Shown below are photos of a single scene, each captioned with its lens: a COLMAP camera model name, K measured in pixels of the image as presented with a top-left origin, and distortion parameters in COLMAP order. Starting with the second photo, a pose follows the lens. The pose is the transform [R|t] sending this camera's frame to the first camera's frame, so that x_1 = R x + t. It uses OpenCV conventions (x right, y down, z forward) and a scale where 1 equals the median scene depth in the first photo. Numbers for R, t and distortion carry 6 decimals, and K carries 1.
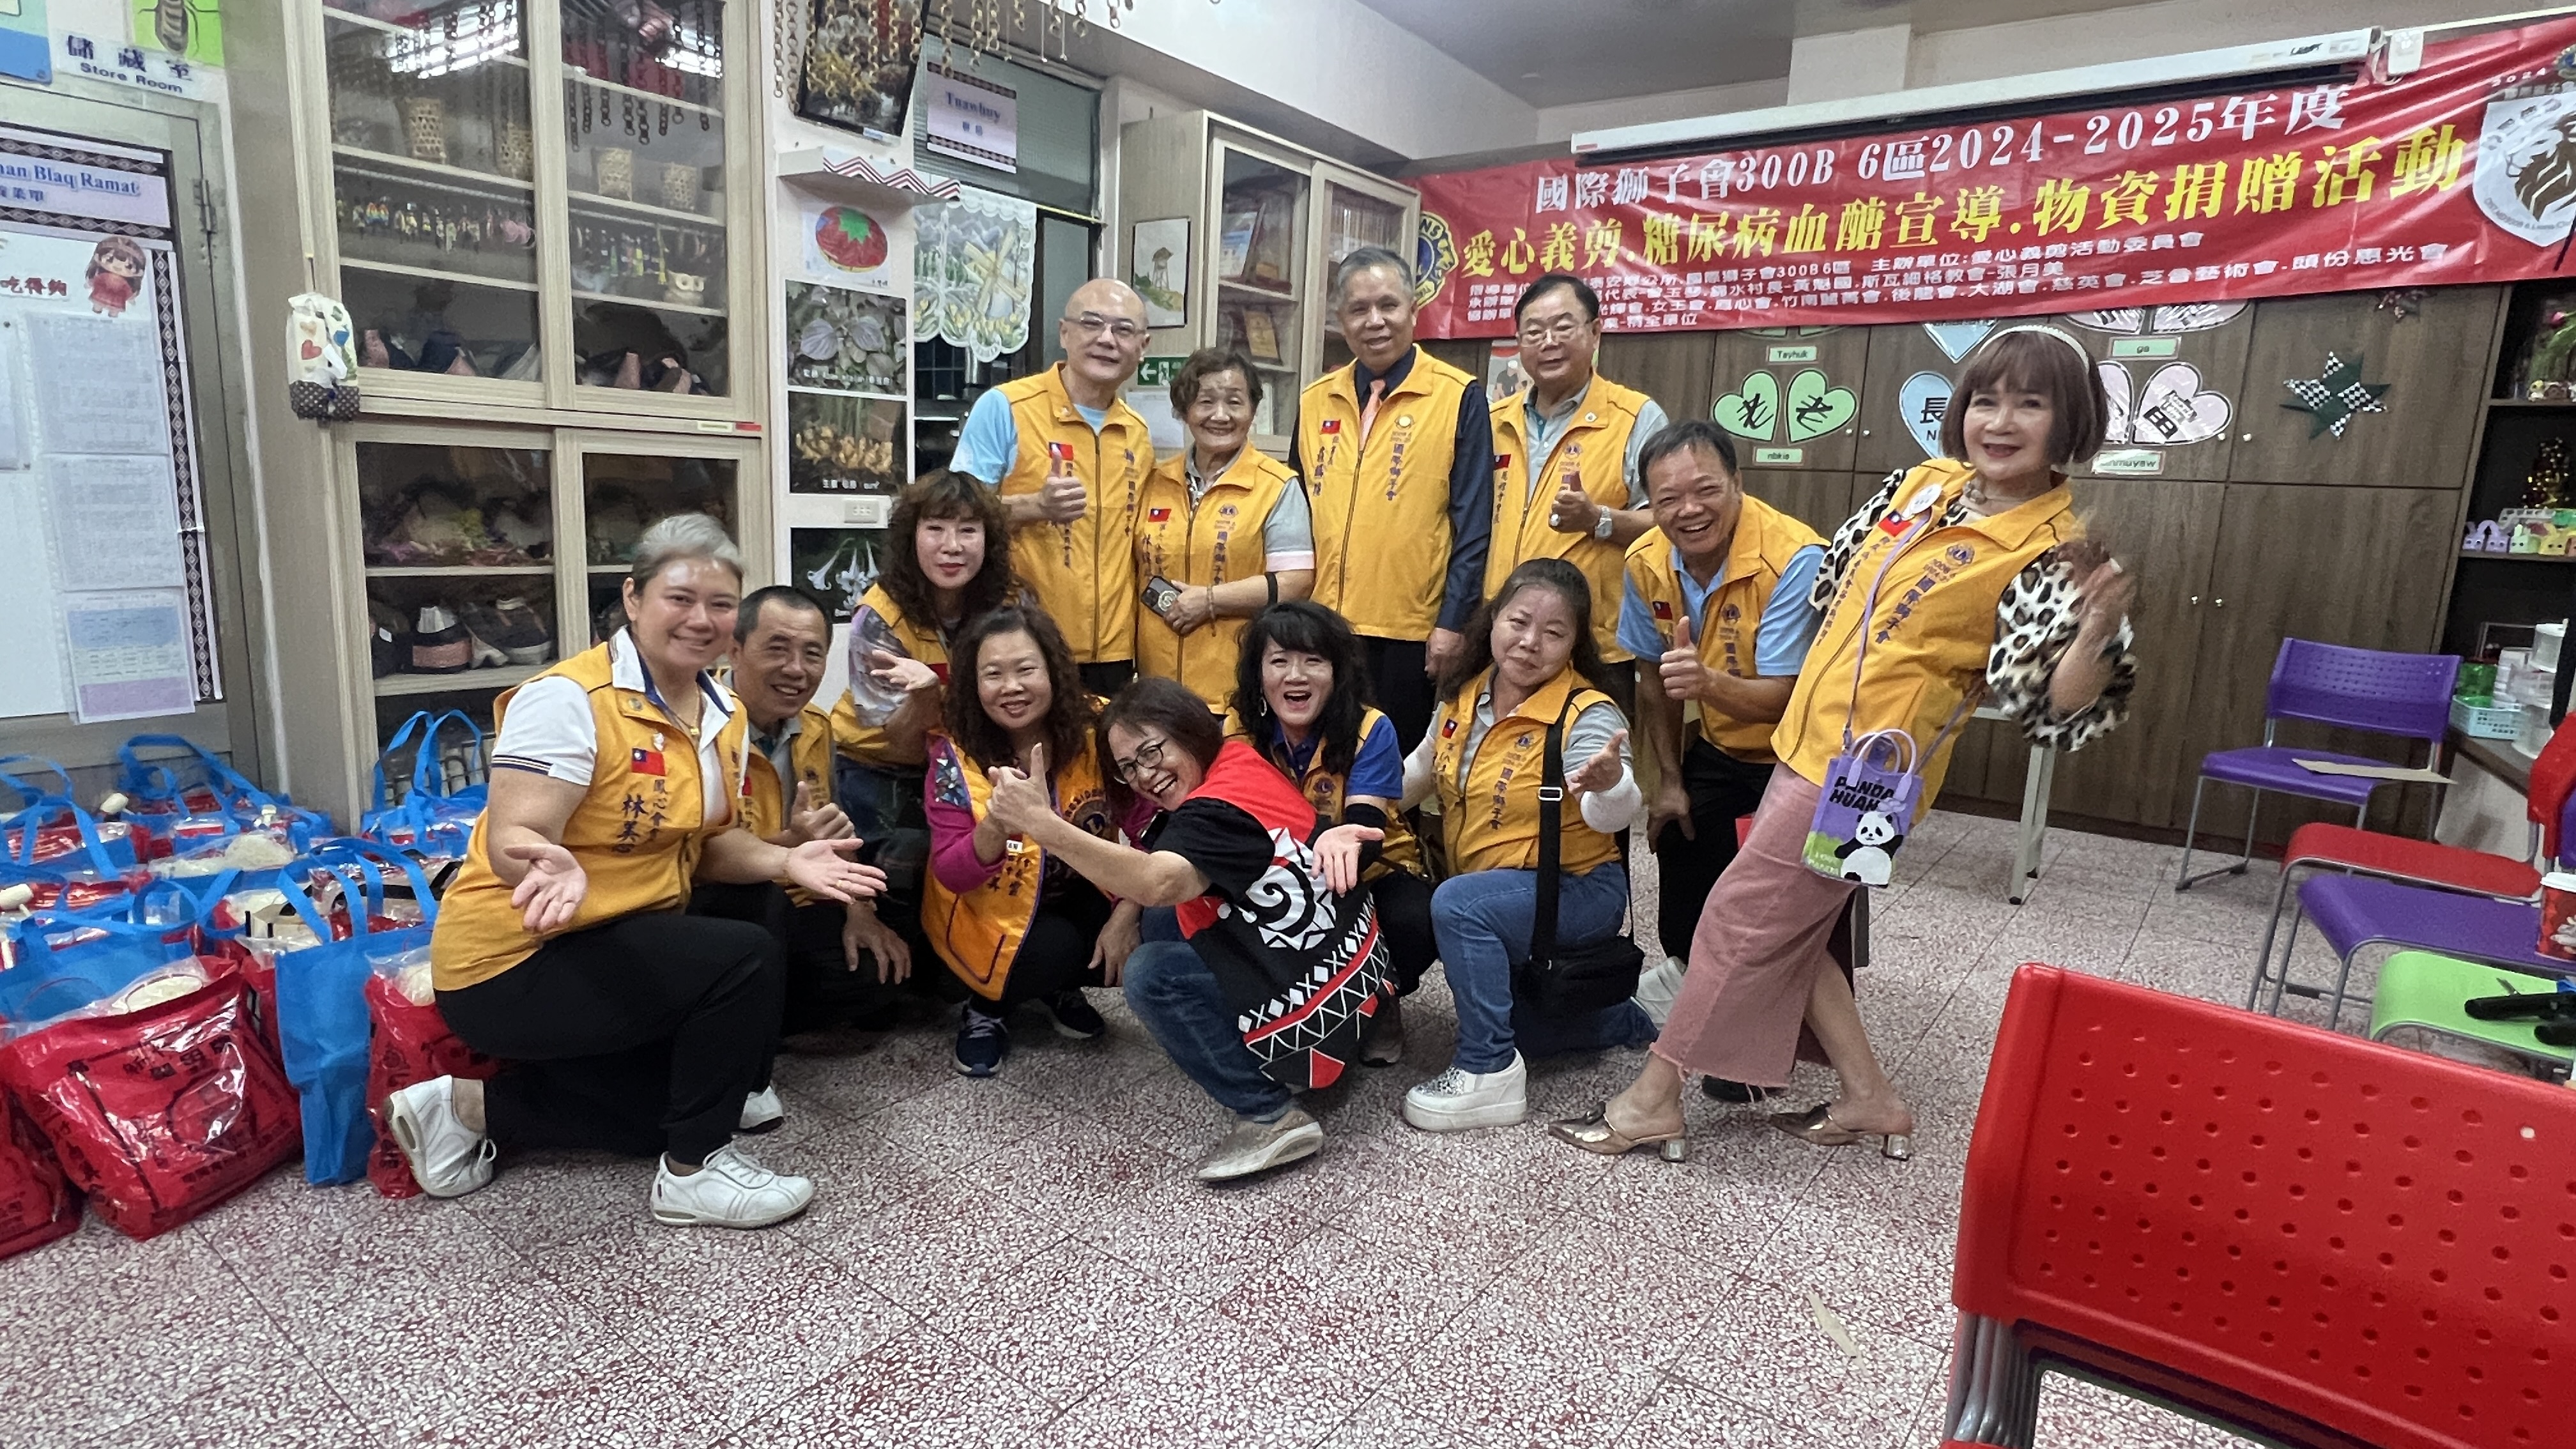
lens RADIAL K [[1335.8, 0, 1288.0], [0, 1335.8, 724.5], [0, 0, 1]] dist [-0.003047, 0.000656]
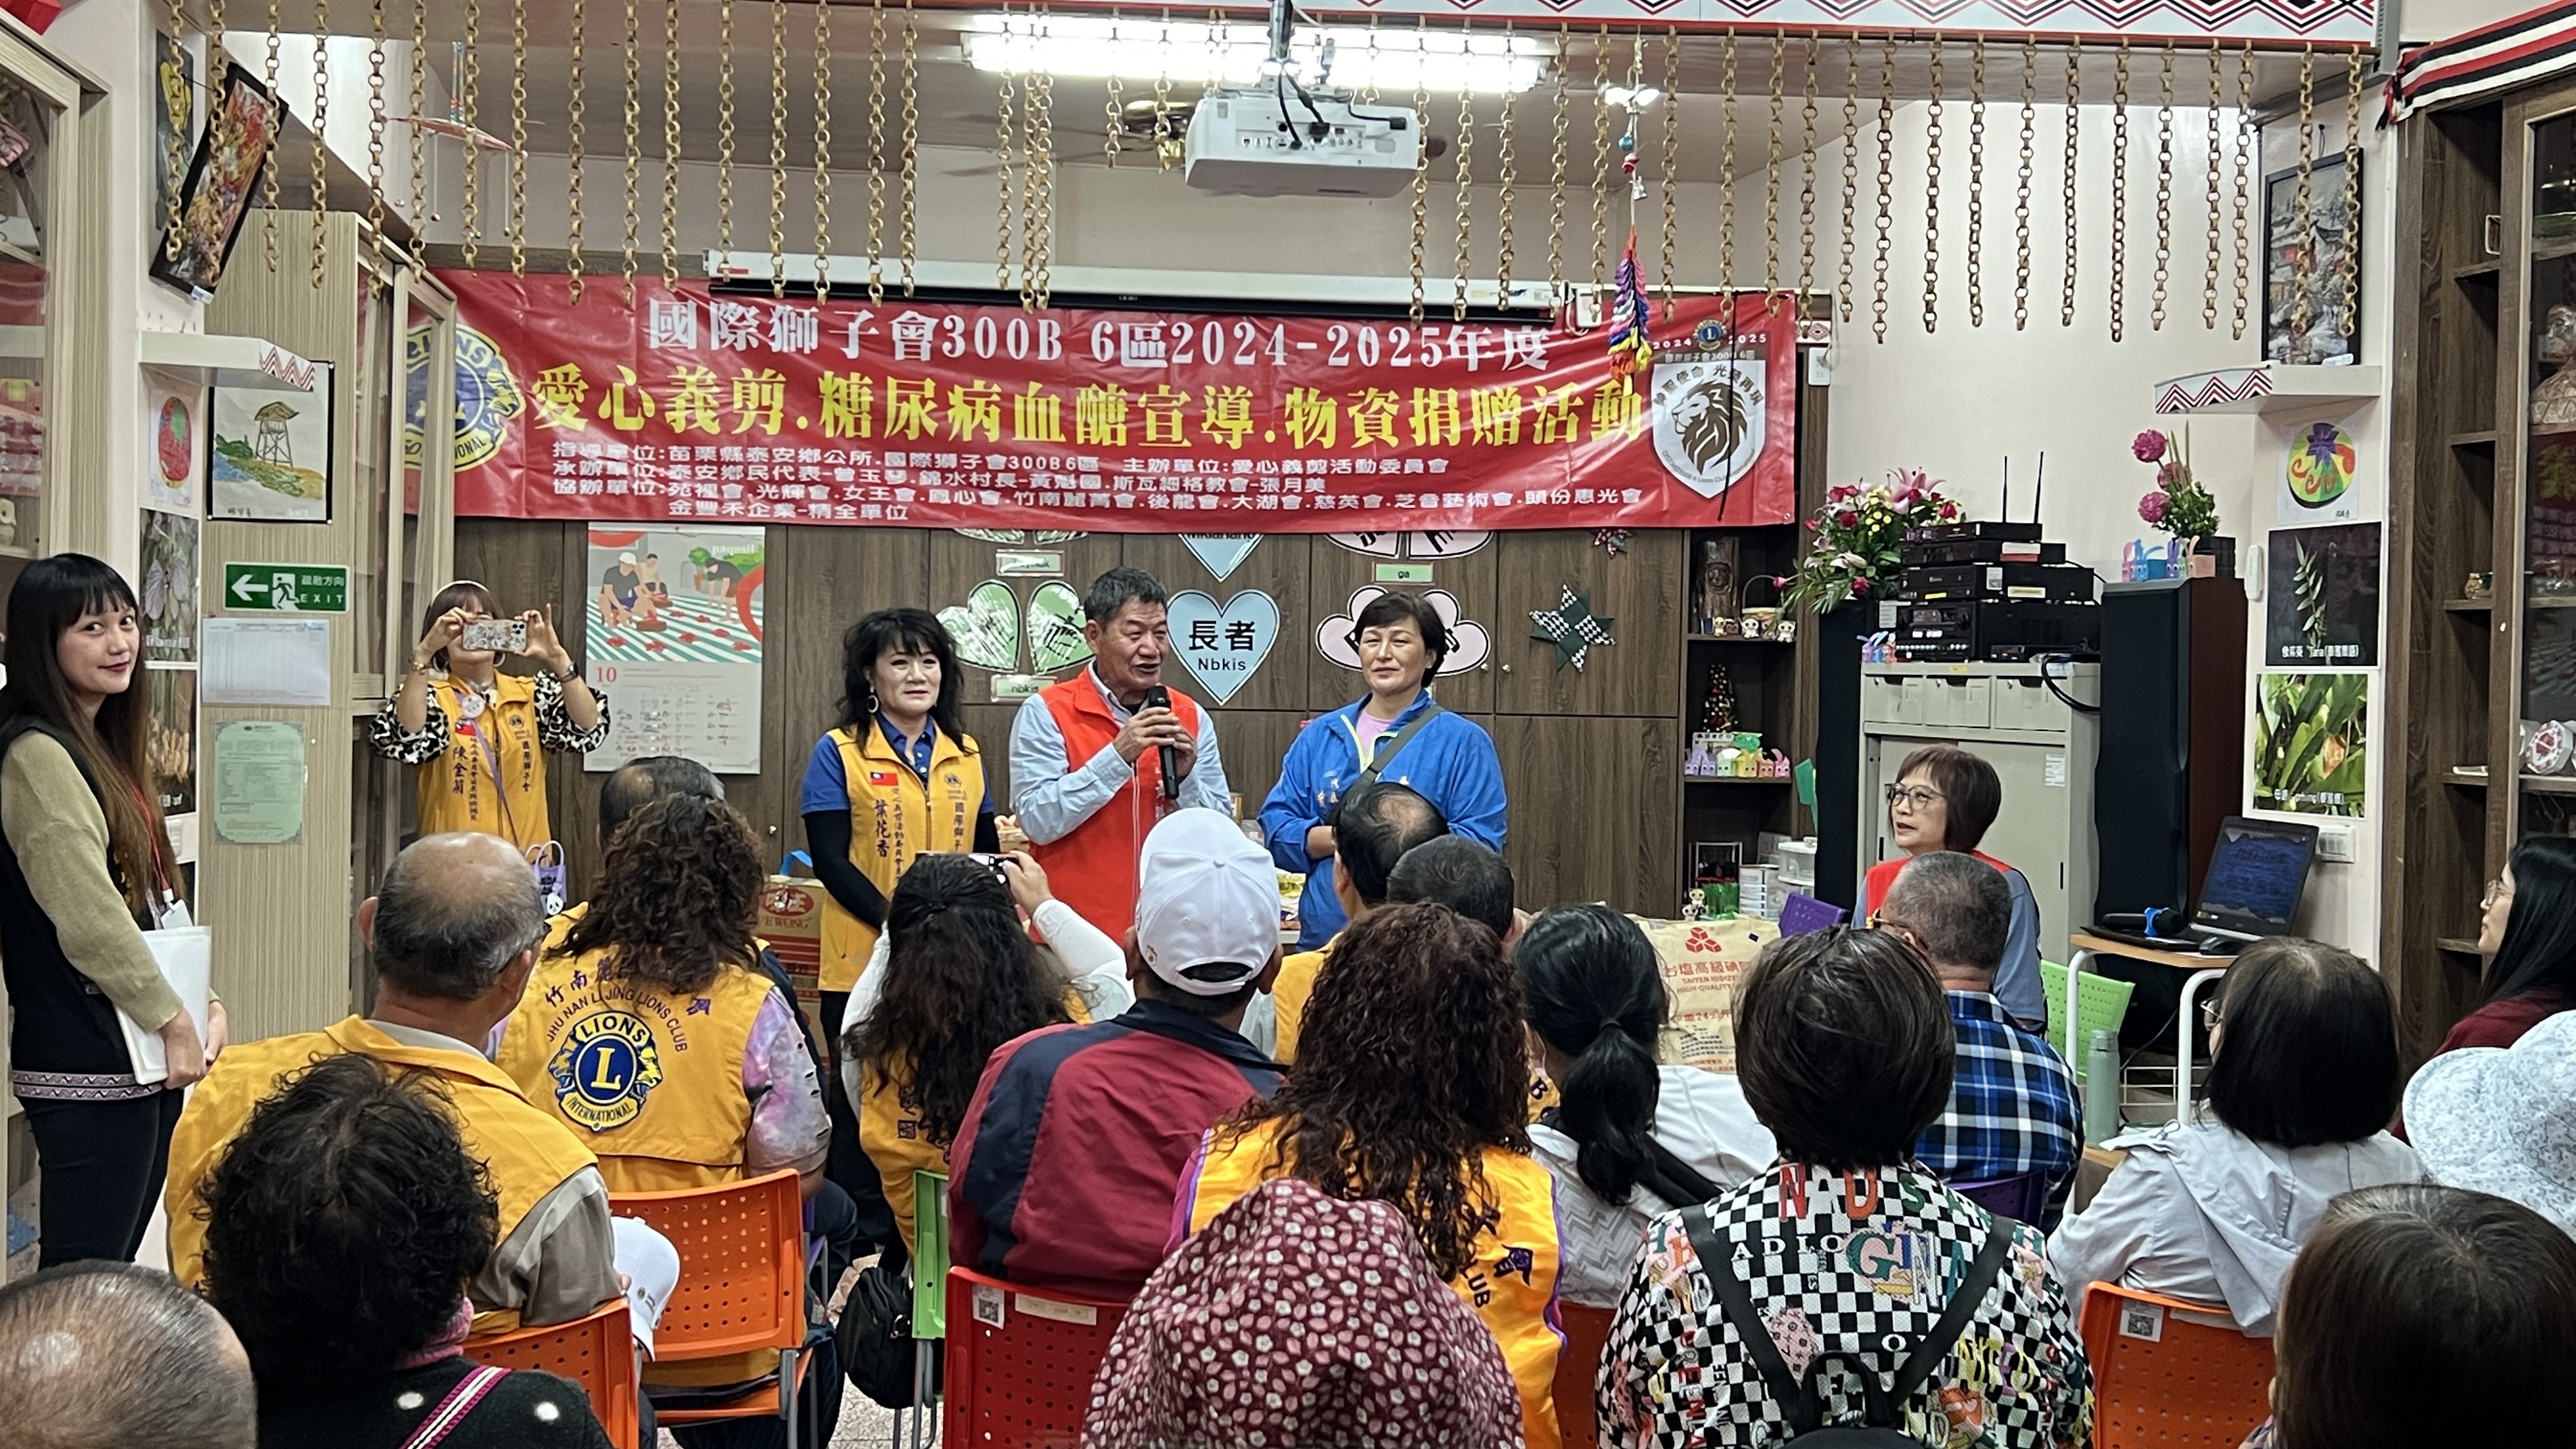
lens RADIAL K [[2845.9, 0, 1269.7], [0, 2845.9, 727.3], [0, 0, 1]] dist [0.169564, -0.418399]
pose [[0.719024, -0.036975, 0.694001, -0.843959], [0.134494, 0.987110, -0.086752, -0.018138], [-0.681848, 0.155716, 0.714728, -0.352645]]
